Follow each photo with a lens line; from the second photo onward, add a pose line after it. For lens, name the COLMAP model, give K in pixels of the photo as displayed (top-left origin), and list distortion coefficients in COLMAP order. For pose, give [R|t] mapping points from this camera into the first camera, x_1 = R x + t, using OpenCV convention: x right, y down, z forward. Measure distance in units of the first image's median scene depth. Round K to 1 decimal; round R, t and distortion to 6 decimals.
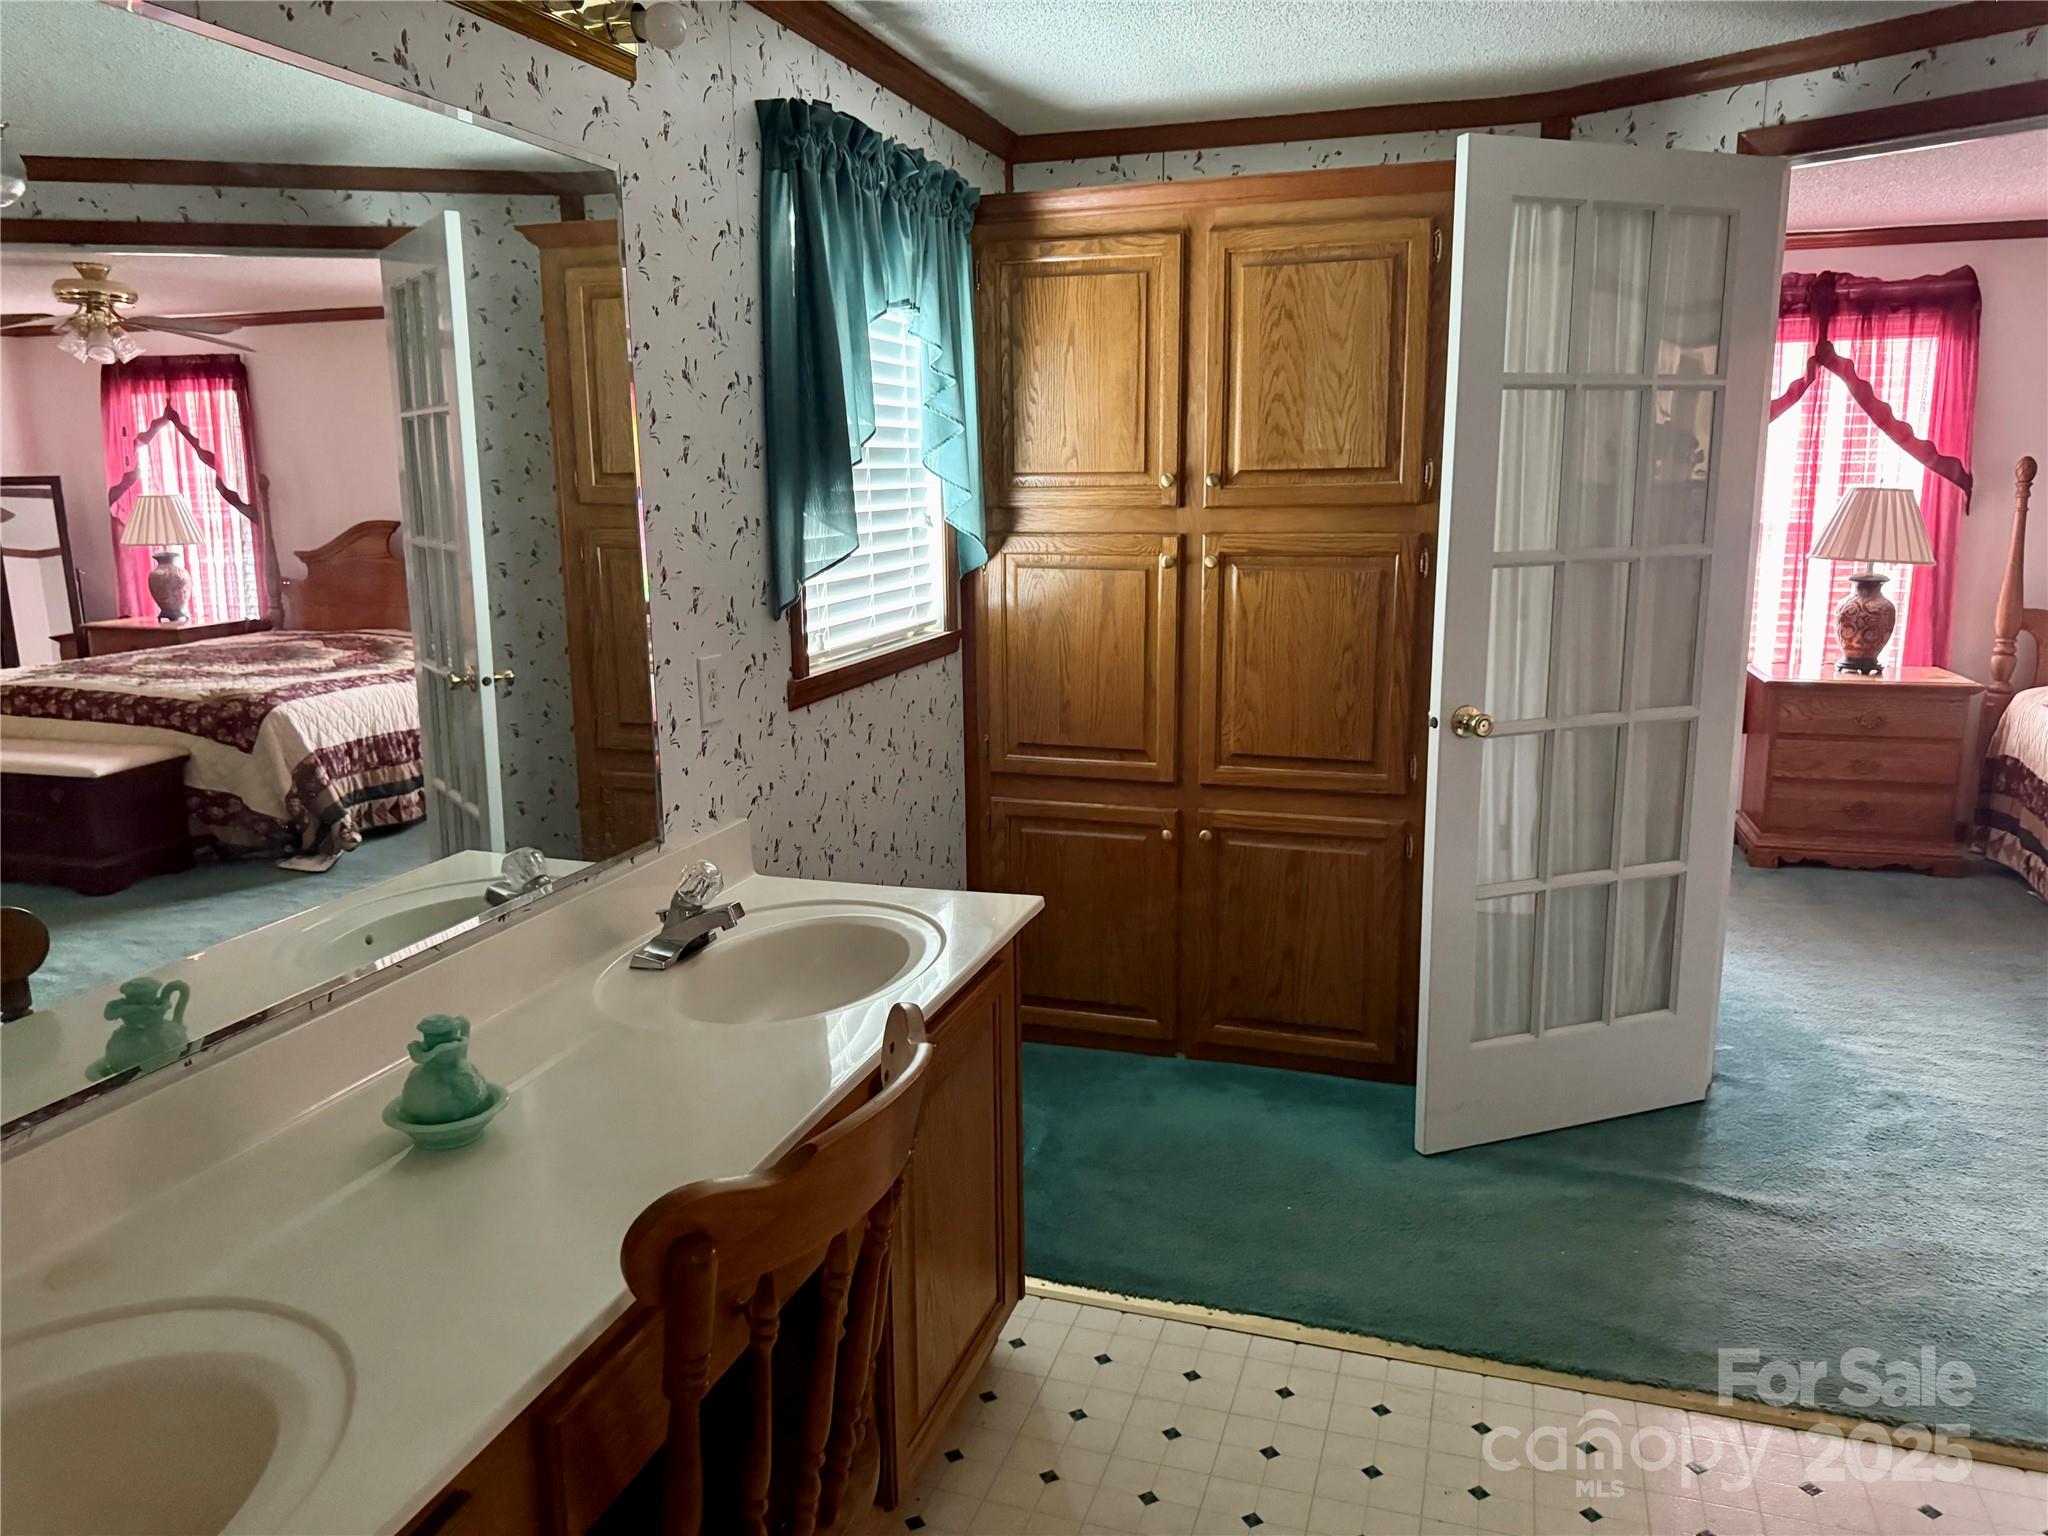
lens RADIAL K [[1479.6, 0, 1017.8], [0, 1479.6, 789.3], [0, 0, 1]] dist [0.061984, -0.073793]
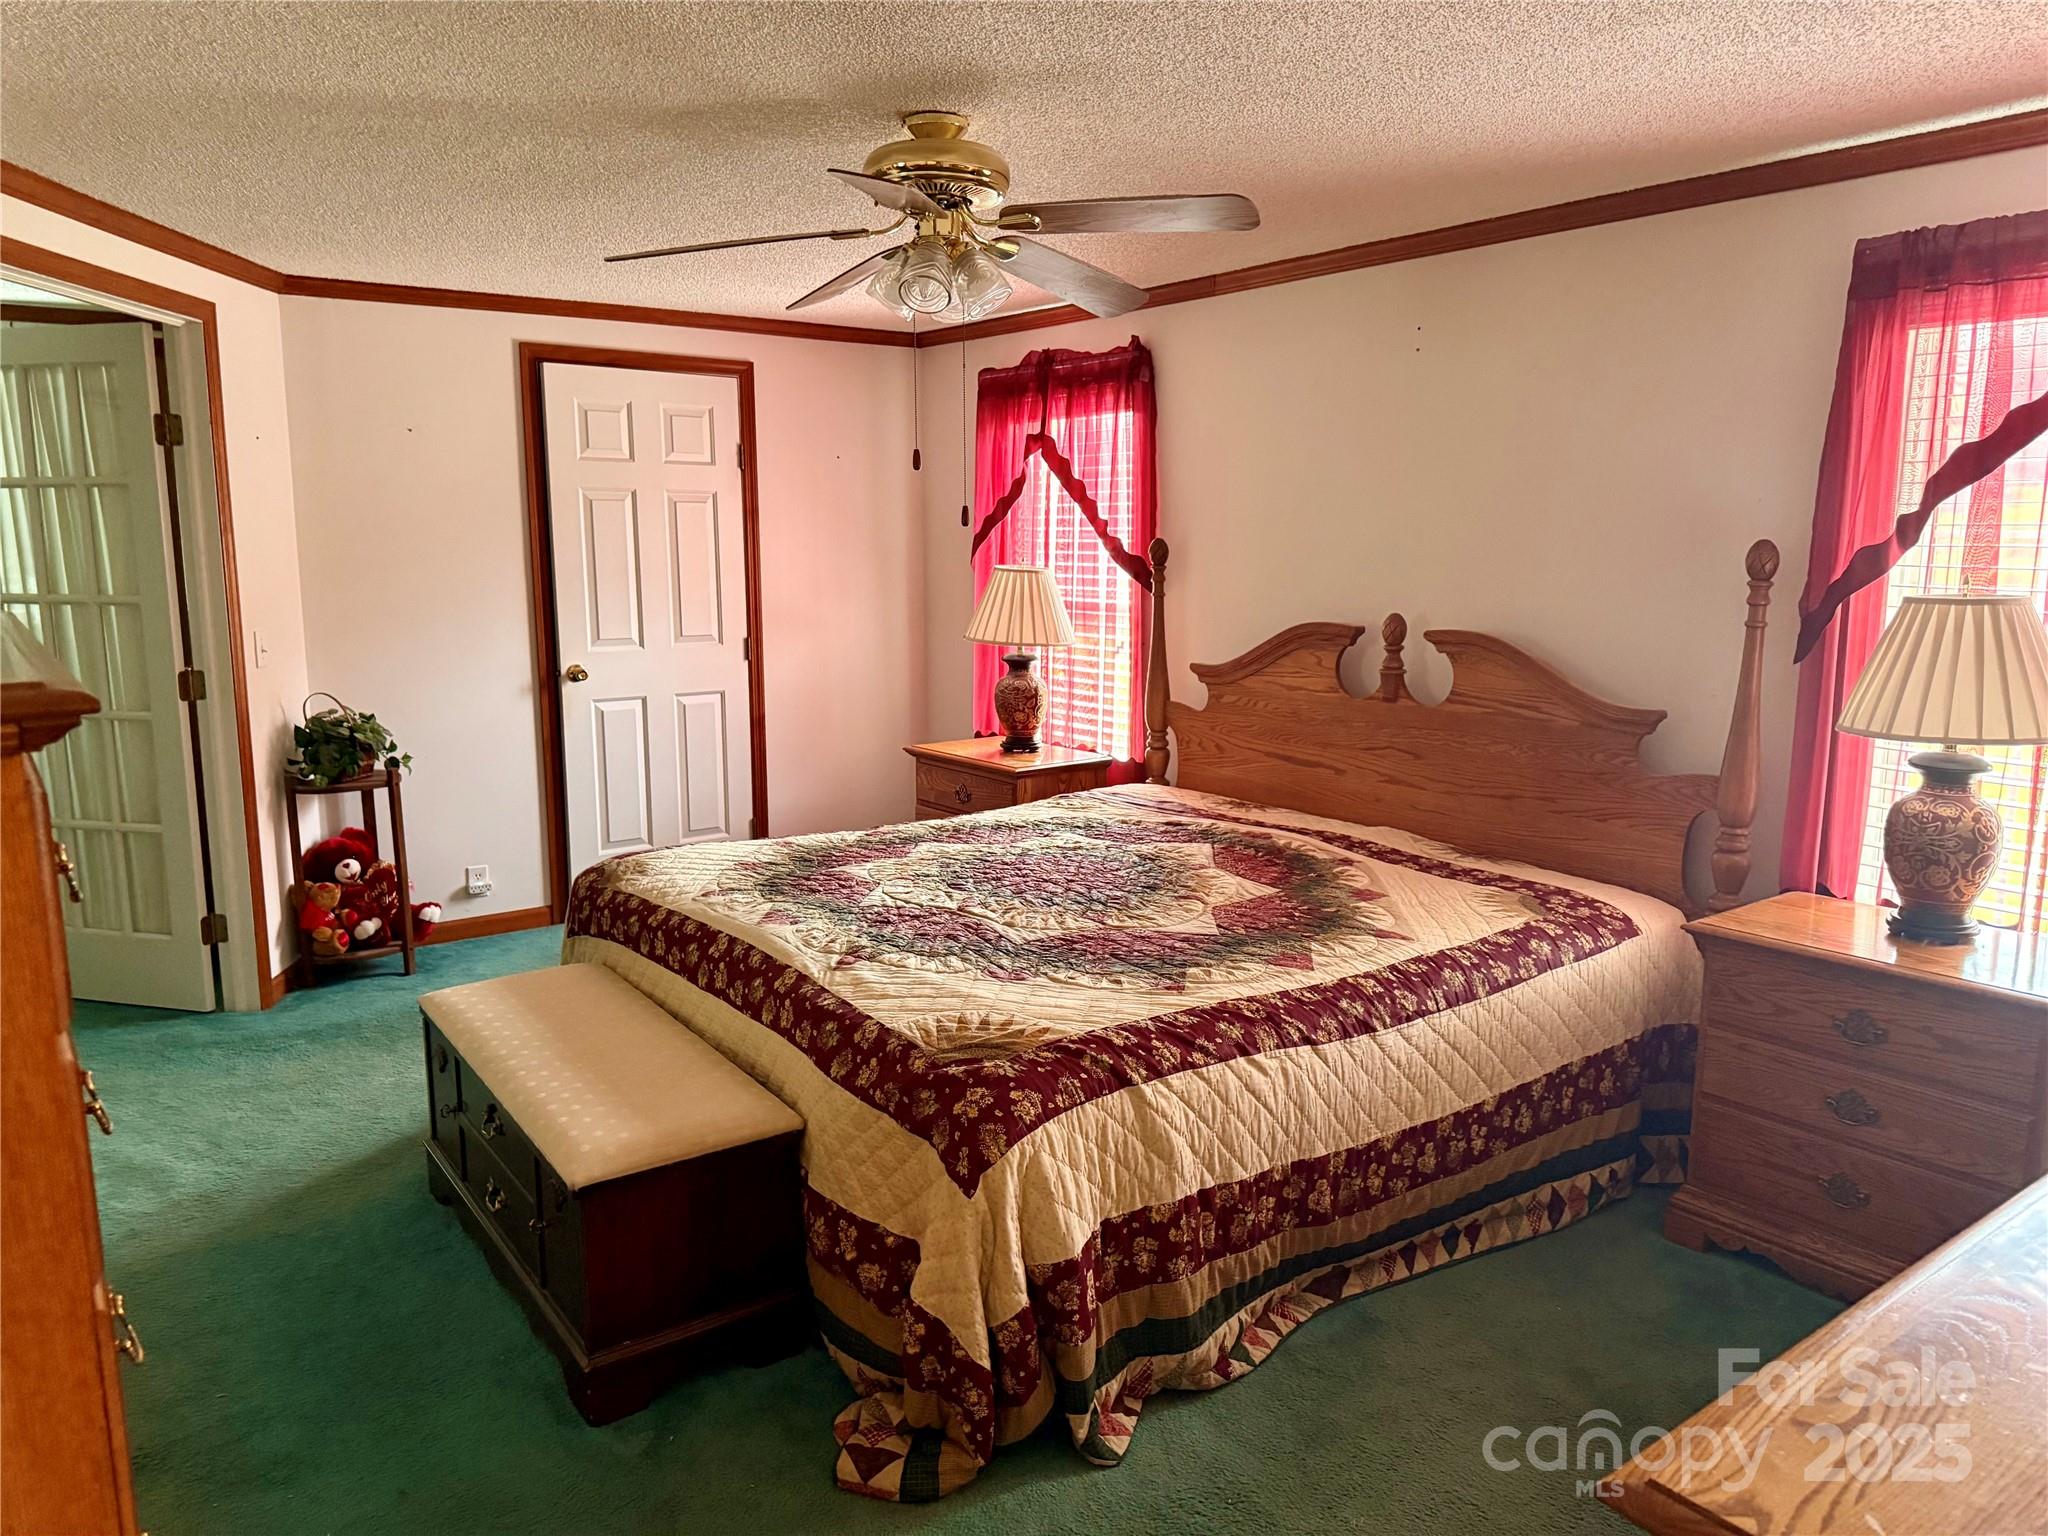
lens RADIAL K [[1479.6, 0, 1017.8], [0, 1479.6, 789.3], [0, 0, 1]] dist [0.061984, -0.073793]
pose [[0.783676, 0.118810, -0.609702, 1.174630], [-0.133541, 0.990812, 0.021429, -0.074722], [0.606645, 0.064626, 0.792341, 0.224302]]
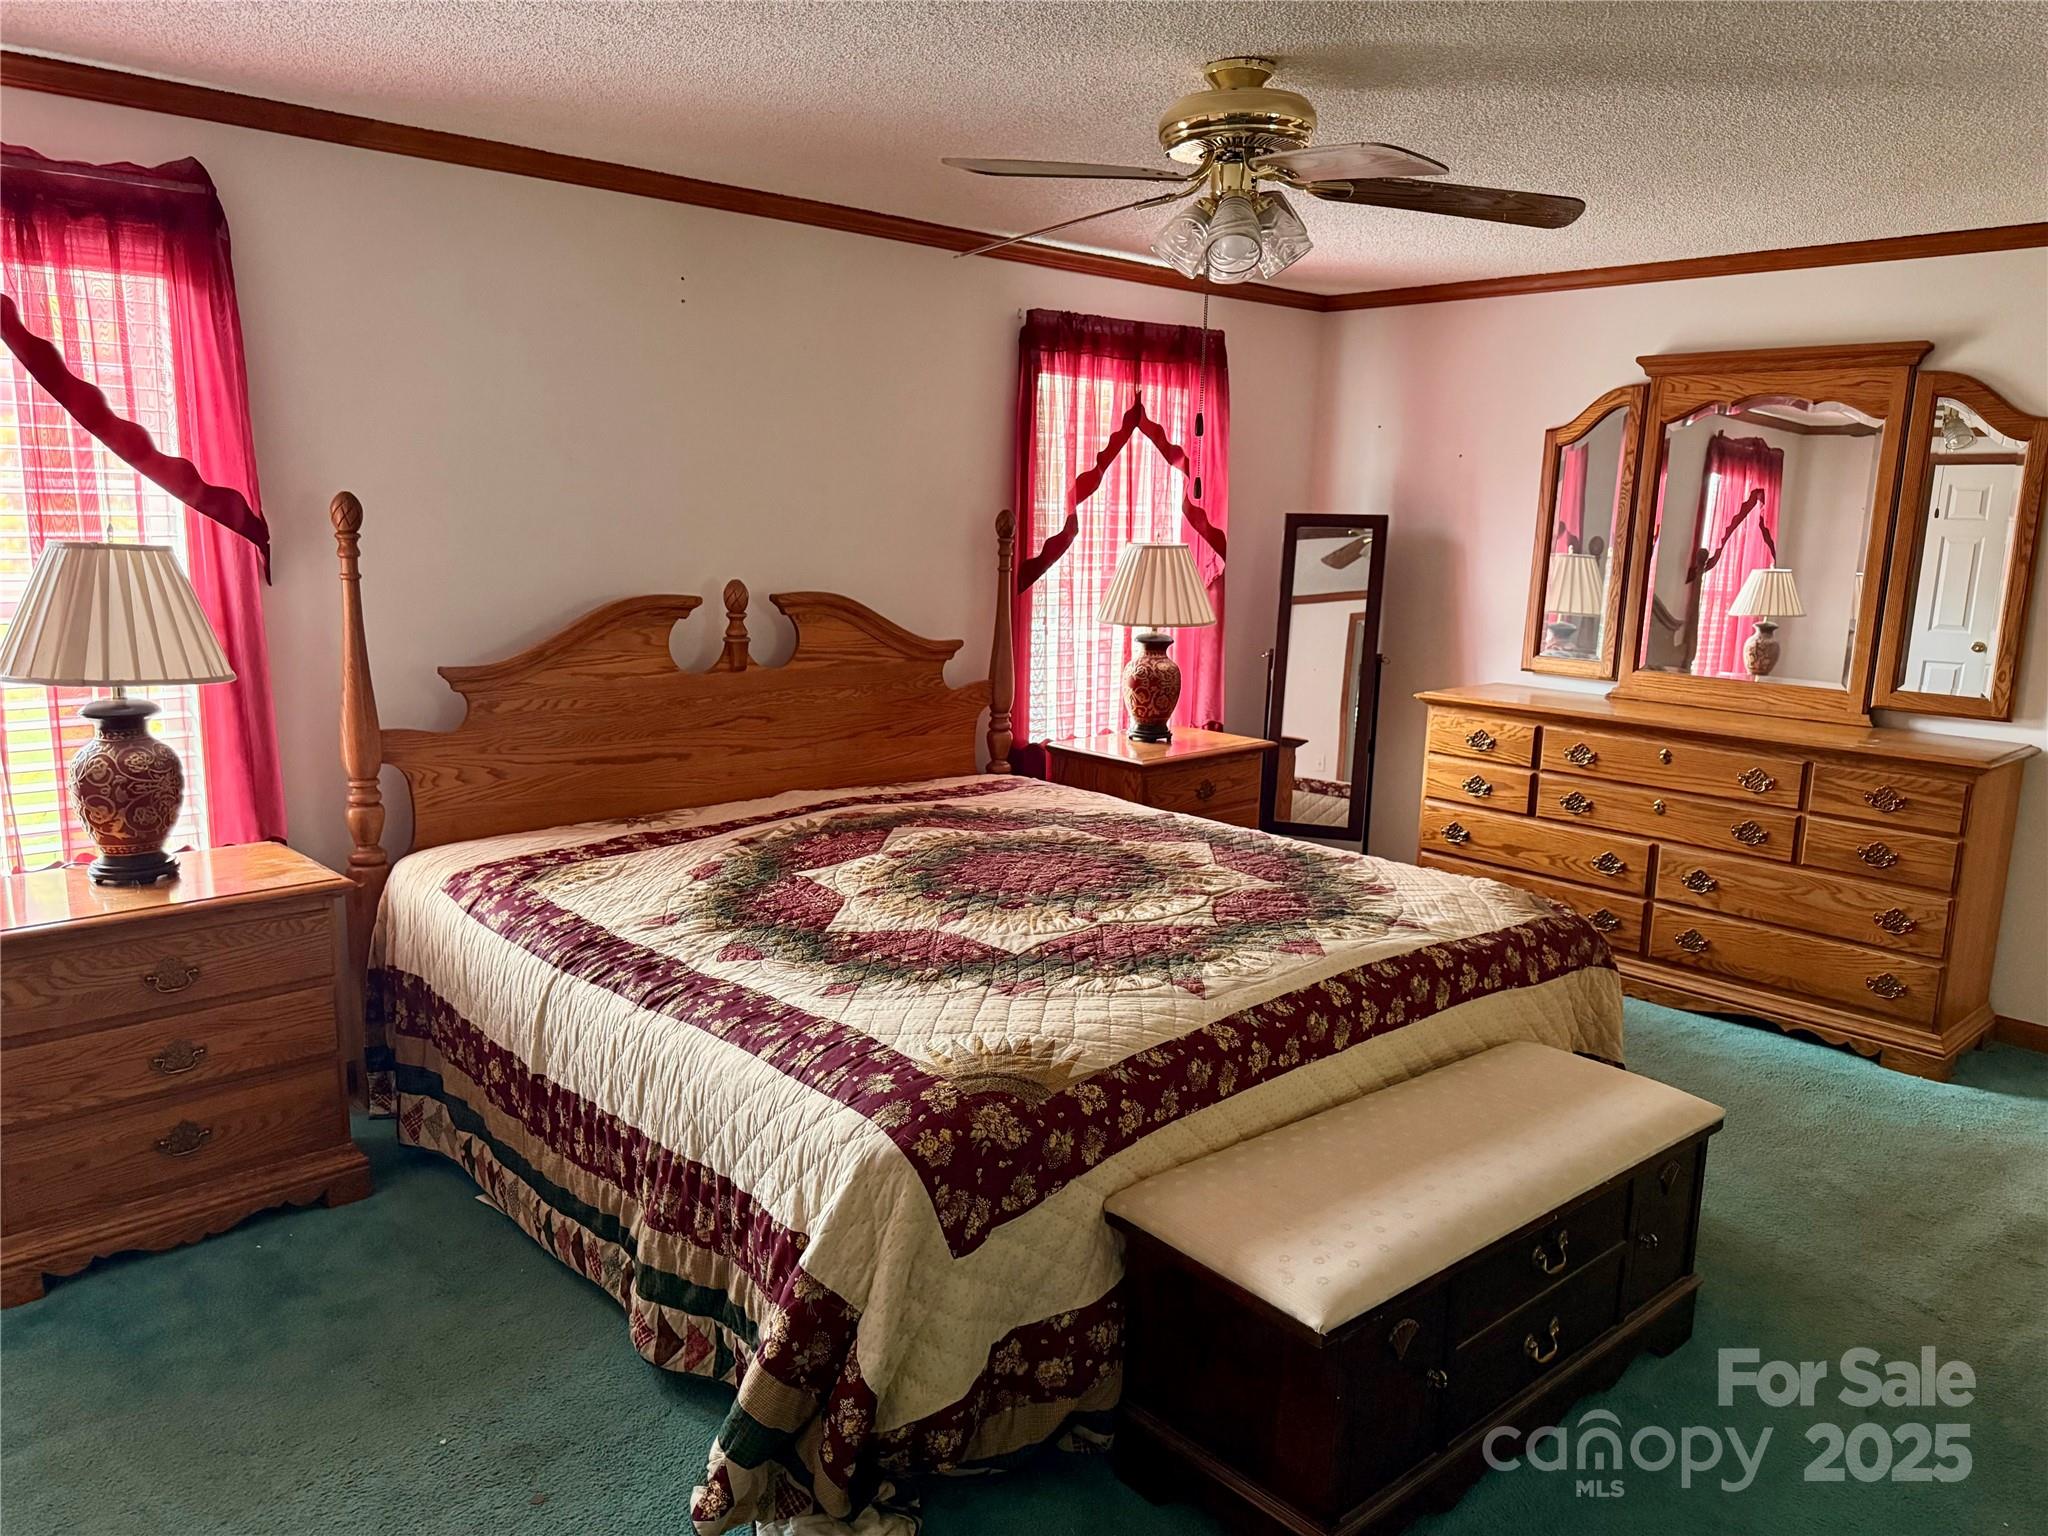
lens RADIAL K [[1479.6, 0, 1017.8], [0, 1479.6, 789.3], [0, 0, 1]] dist [0.061984, -0.073793]
pose [[0.512422, -0.137559, 0.847644, 0.270941], [0.144663, 0.986807, 0.072691, -0.104150], [-0.846461, 0.085374, 0.525562, 0.443143]]
